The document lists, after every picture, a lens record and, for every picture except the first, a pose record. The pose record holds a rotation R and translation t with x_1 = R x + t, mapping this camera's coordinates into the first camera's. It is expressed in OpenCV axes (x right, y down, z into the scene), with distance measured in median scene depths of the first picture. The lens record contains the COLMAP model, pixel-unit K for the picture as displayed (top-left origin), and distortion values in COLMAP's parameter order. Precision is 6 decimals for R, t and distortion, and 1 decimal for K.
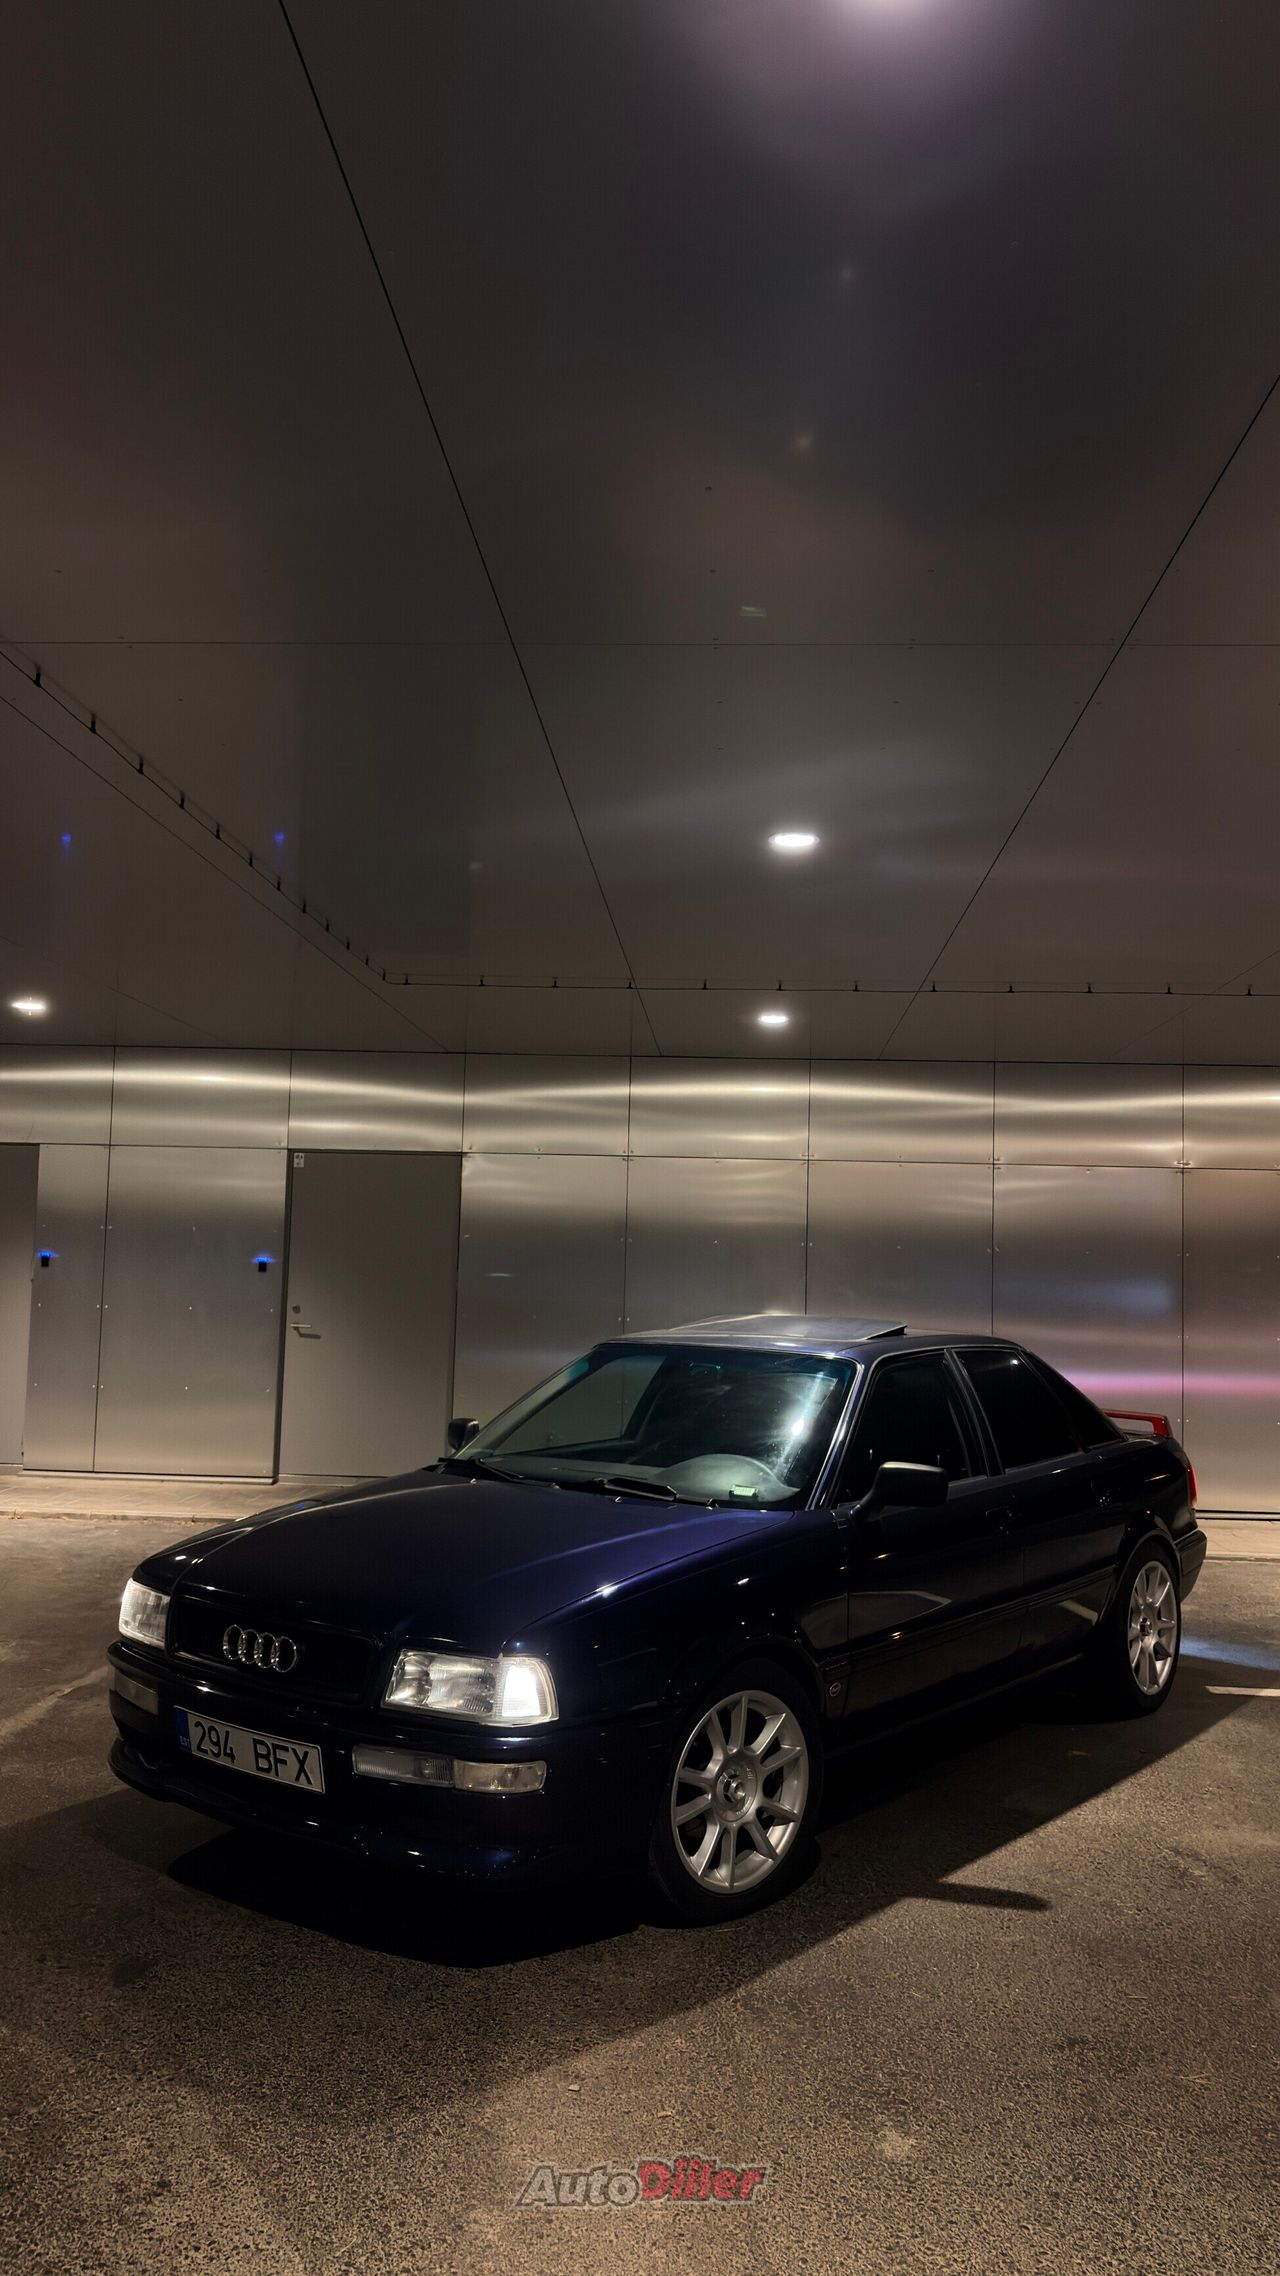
lens RADIAL K [[1703.1, 0, 619.8], [0, 1703.1, 1128.7], [0, 0, 1]] dist [0.039488, -0.026692]
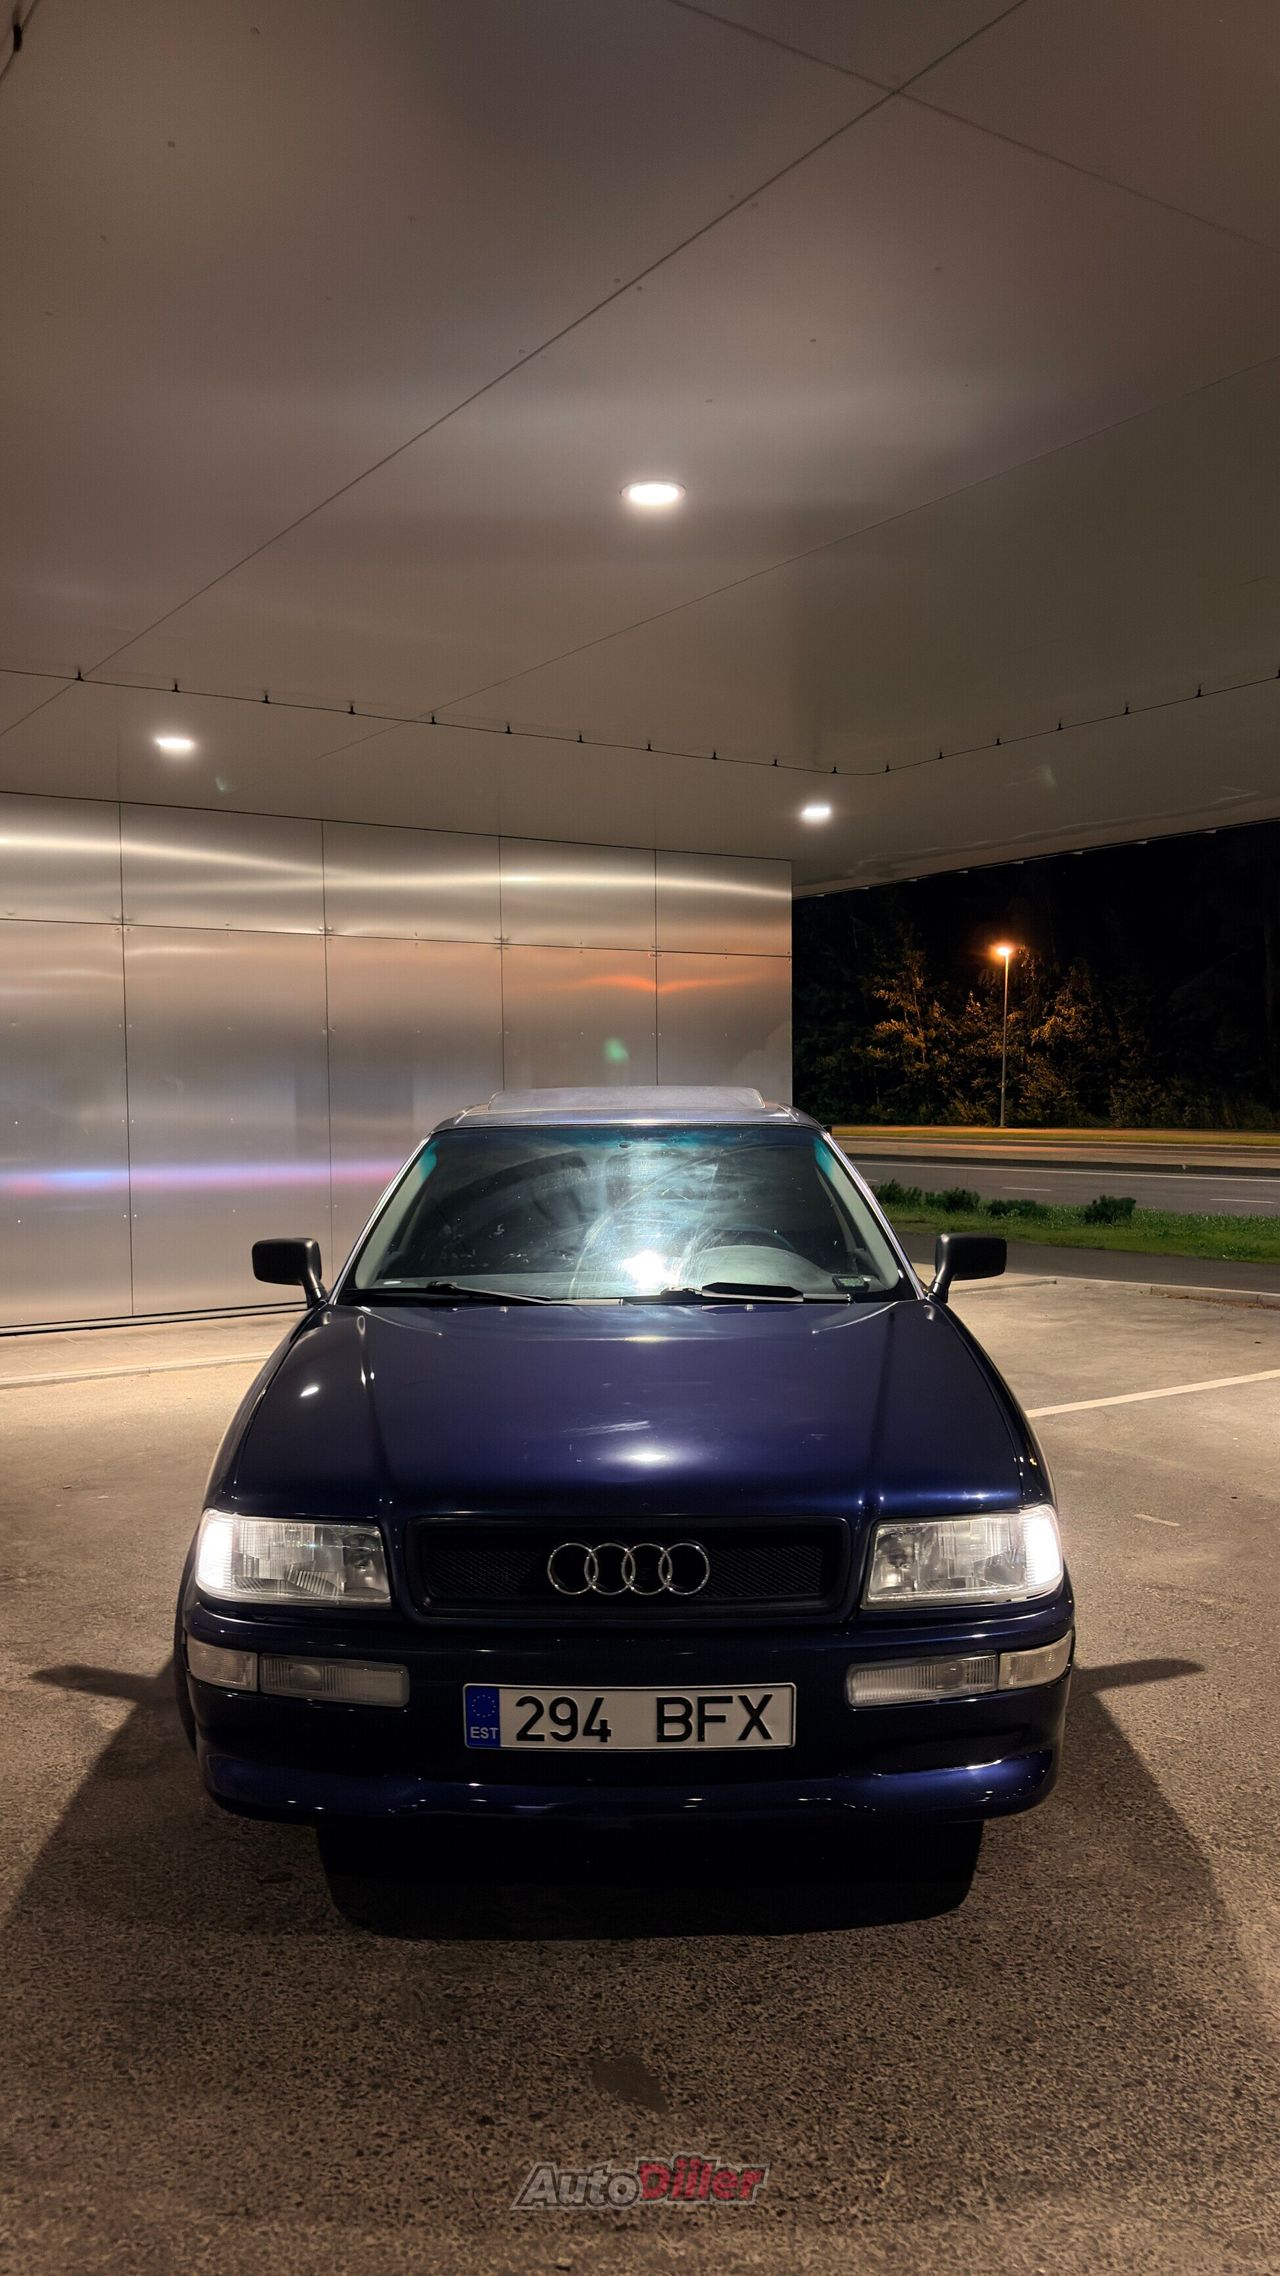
lens RADIAL K [[1703.1, 0, 619.8], [0, 1703.1, 1171.0], [0, 0, 1]] dist [0.039488, -0.026692]
pose [[0.792641, -0.059213, 0.606806, -0.596083], [-0.024416, 0.991391, 0.128635, 0.061625], [-0.609199, -0.116777, 0.784372, 0.485494]]
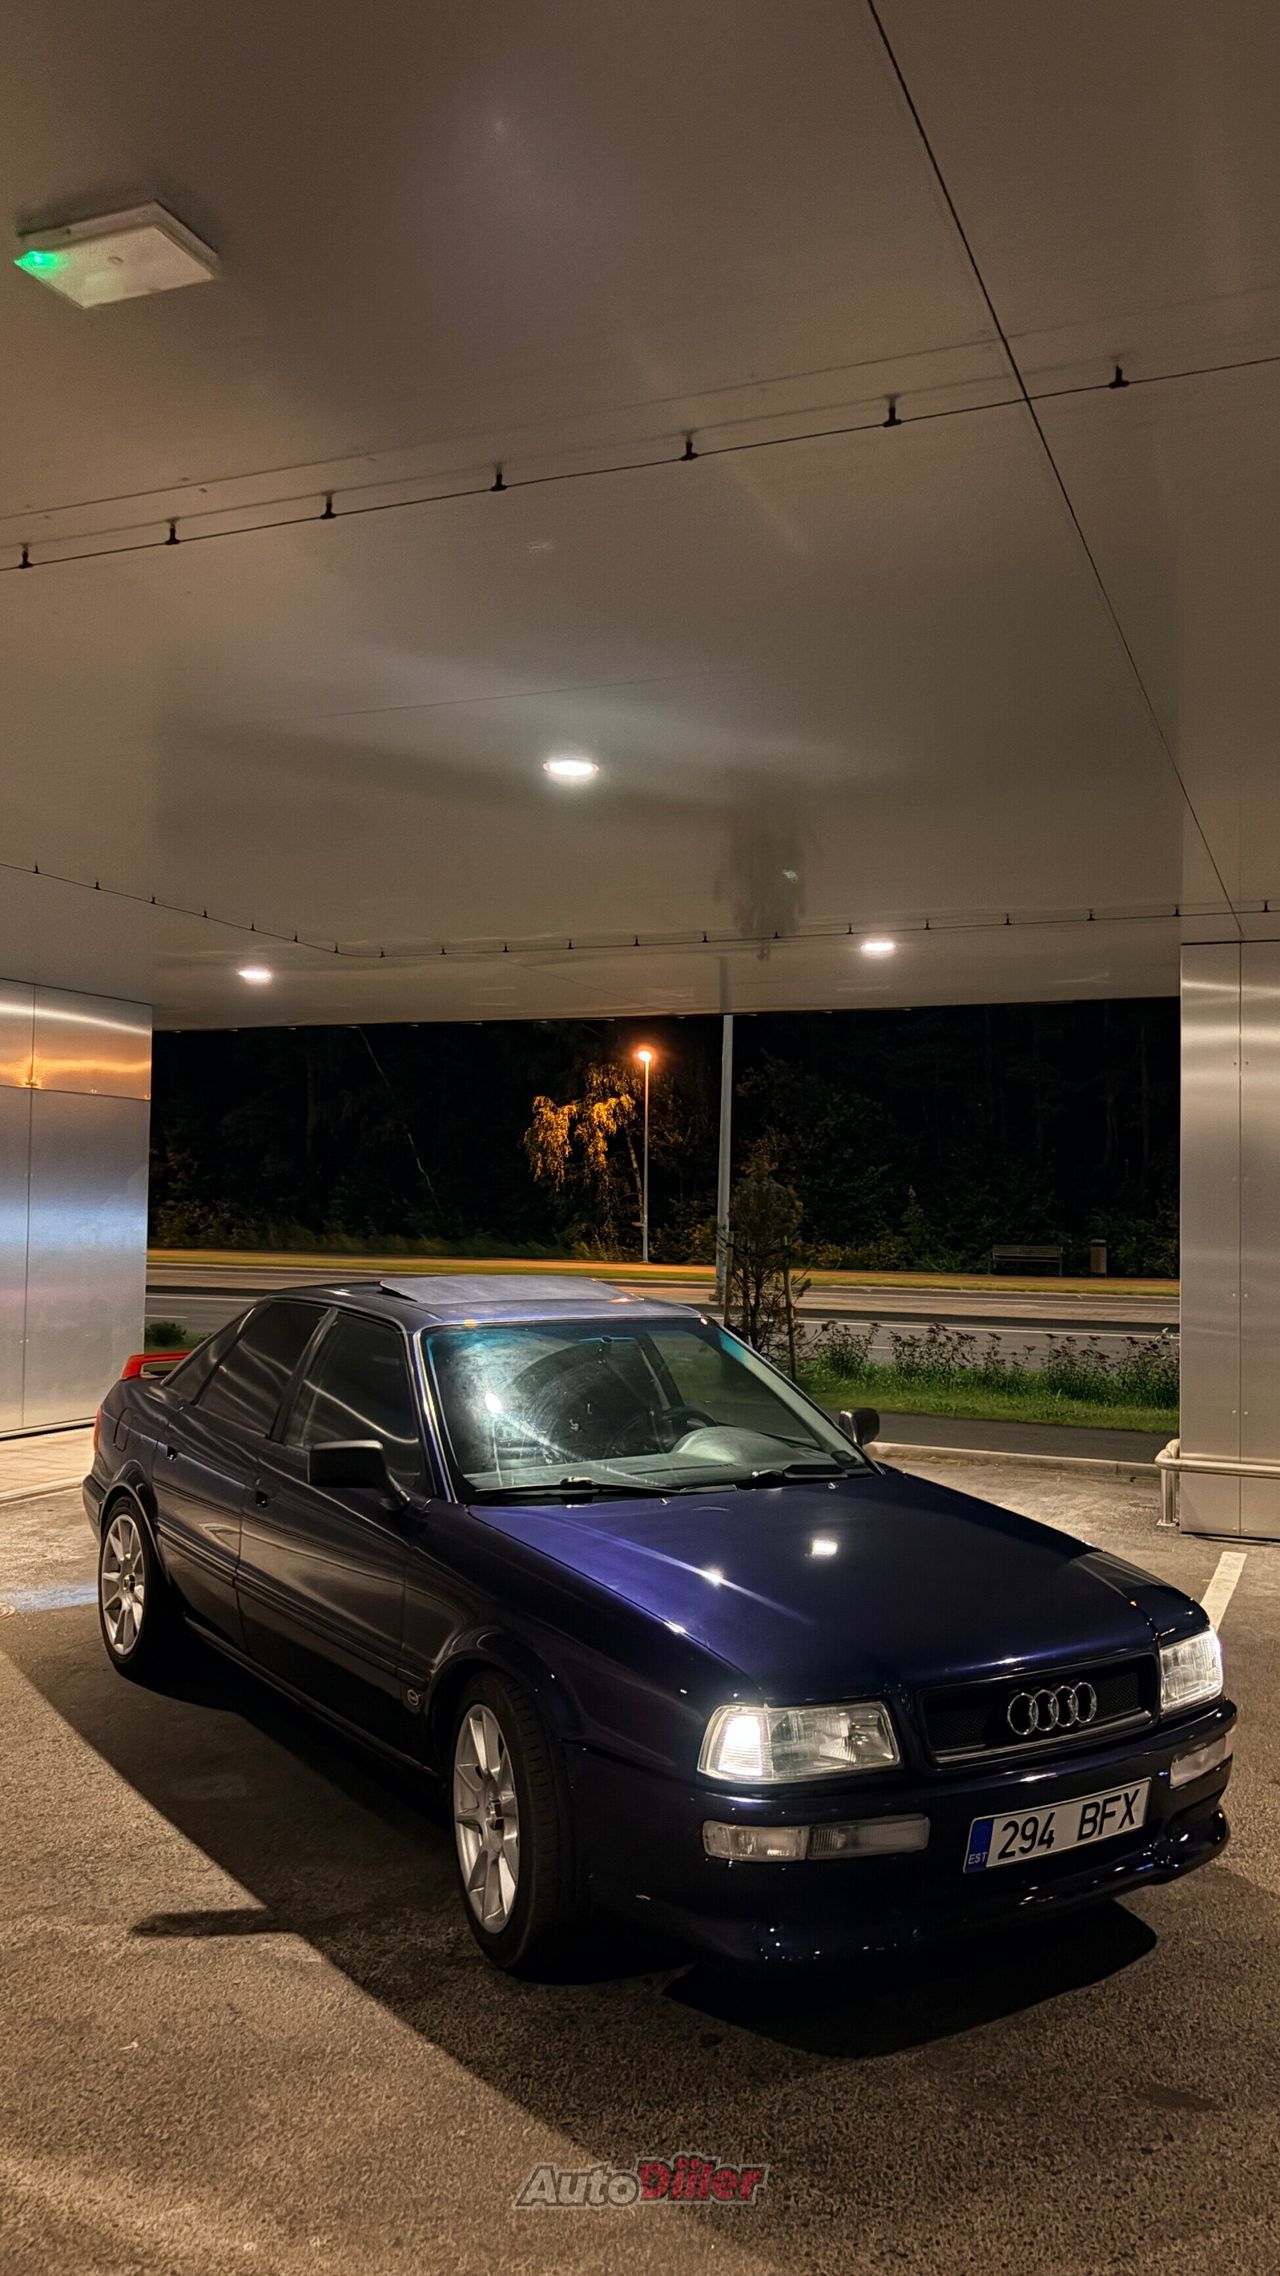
lens RADIAL K [[1703.1, 0, 626.2], [0, 1703.1, 1151.3], [0, 0, 1]] dist [0.039488, -0.026692]
pose [[0.326392, 0.013741, 0.945135, -1.077809], [-0.089861, 0.995817, 0.016555, 0.028185], [-0.940953, -0.090334, 0.326261, 0.924947]]
